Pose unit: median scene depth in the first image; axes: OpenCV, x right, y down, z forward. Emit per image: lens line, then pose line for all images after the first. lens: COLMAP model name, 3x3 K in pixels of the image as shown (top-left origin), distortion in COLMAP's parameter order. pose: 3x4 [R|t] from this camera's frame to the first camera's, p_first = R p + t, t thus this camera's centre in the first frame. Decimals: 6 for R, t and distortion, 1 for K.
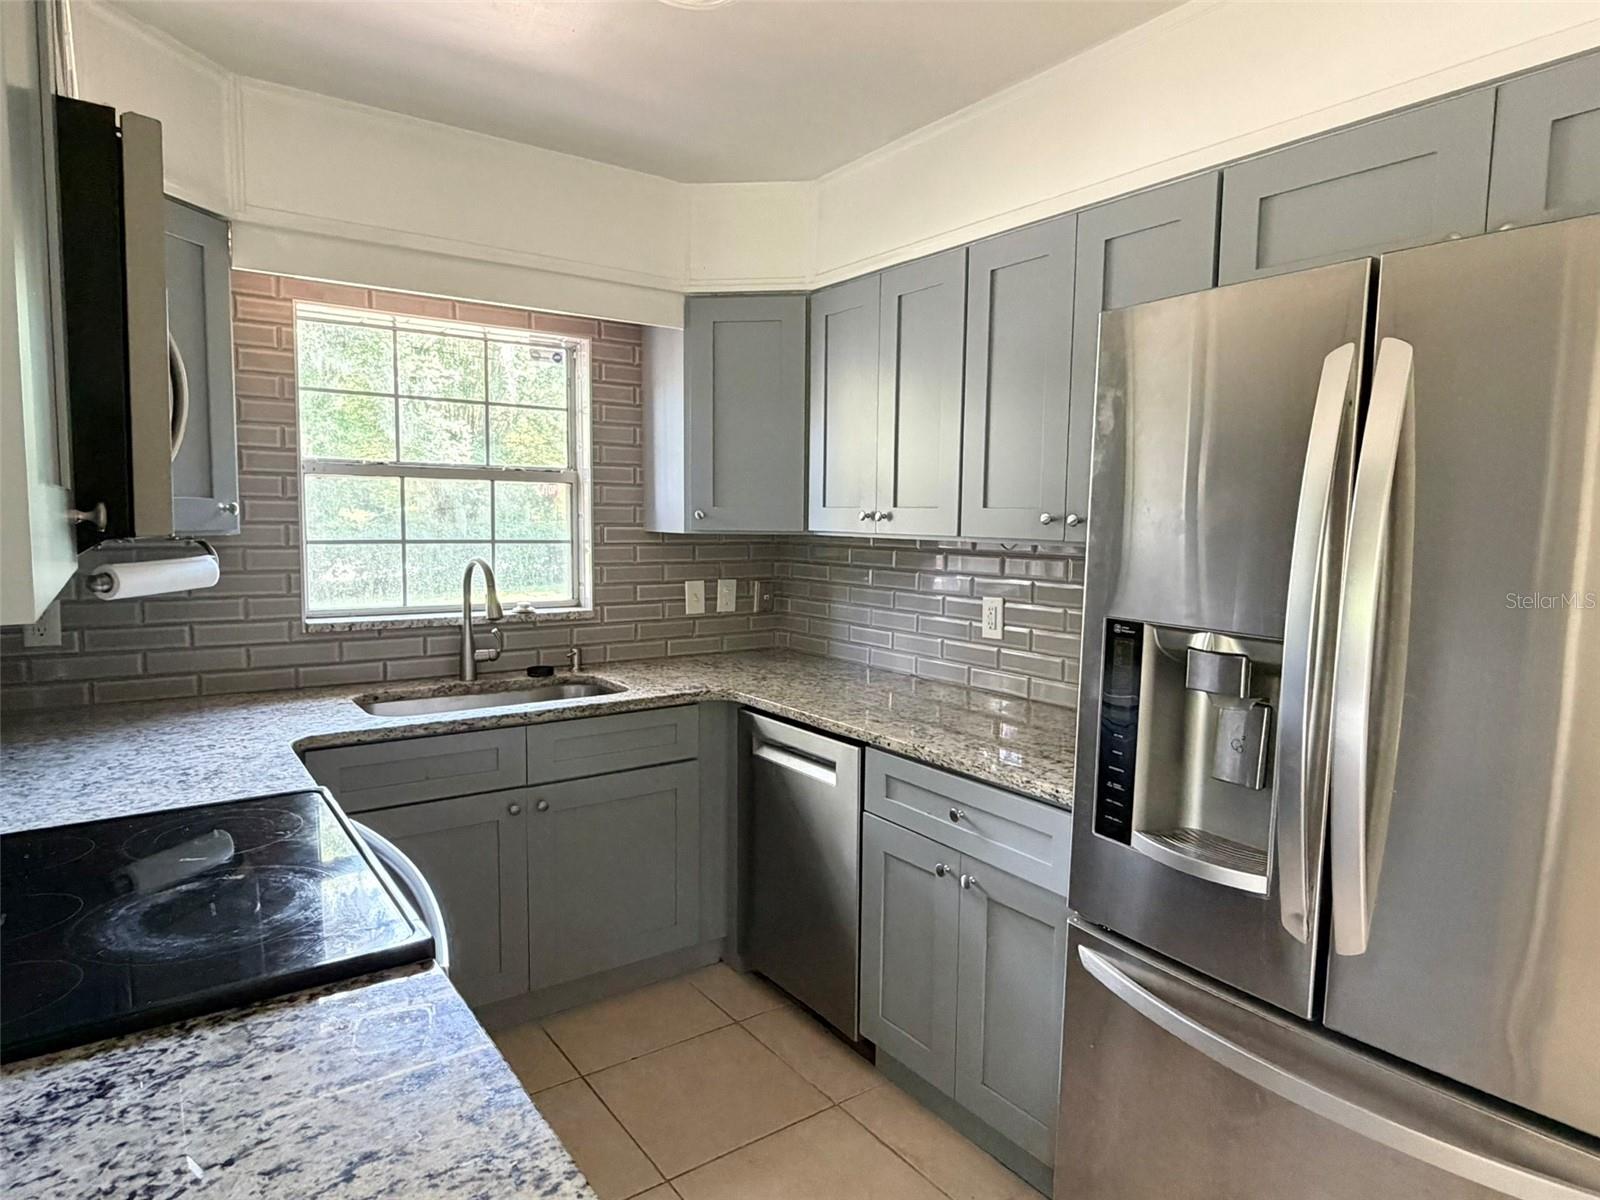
lens RADIAL K [[945.3, 0, 800.0], [0, 945.3, 600.0], [0, 0, 1]] dist [0.002351, 0.000261]
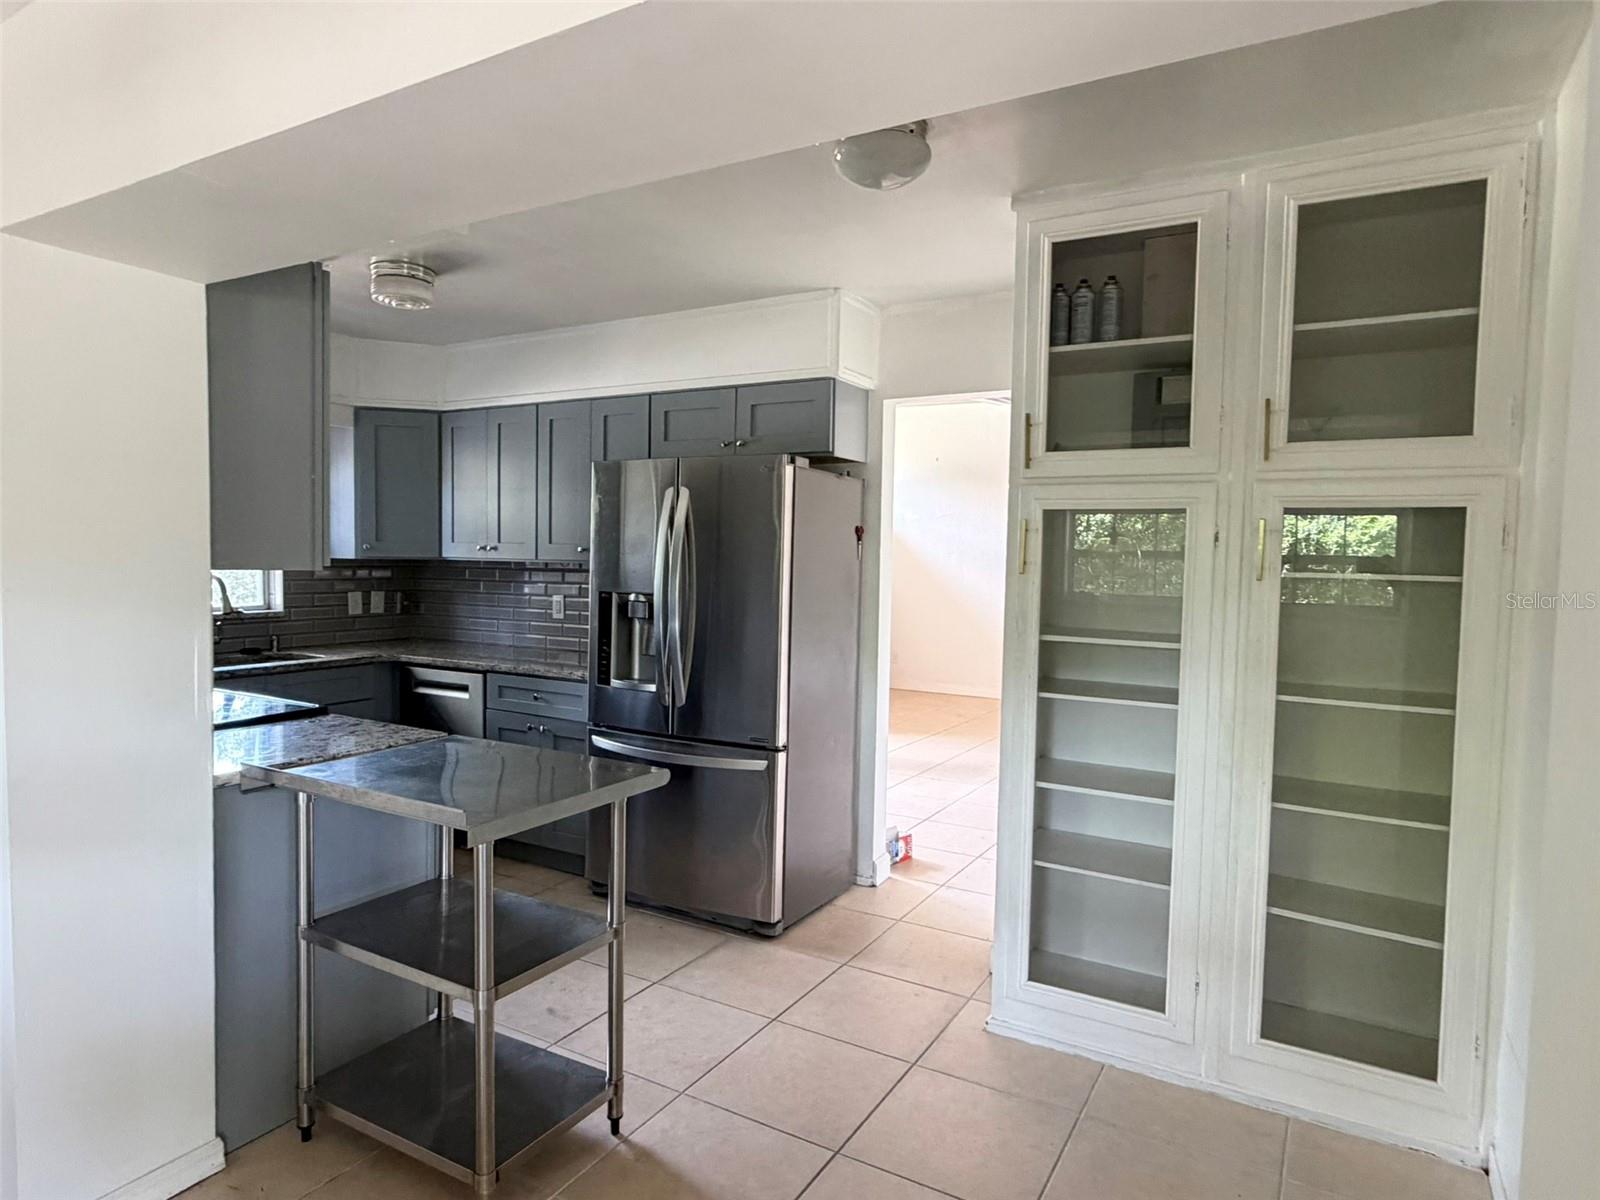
lens RADIAL K [[945.3, 0, 800.0], [0, 945.3, 600.0], [0, 0, 1]] dist [0.002351, 0.000261]
pose [[0.911058, -0.017153, 0.411922, -0.106563], [0.032544, 0.999009, -0.030376, 0.073167], [-0.410992, 0.041080, 0.910713, -0.759998]]
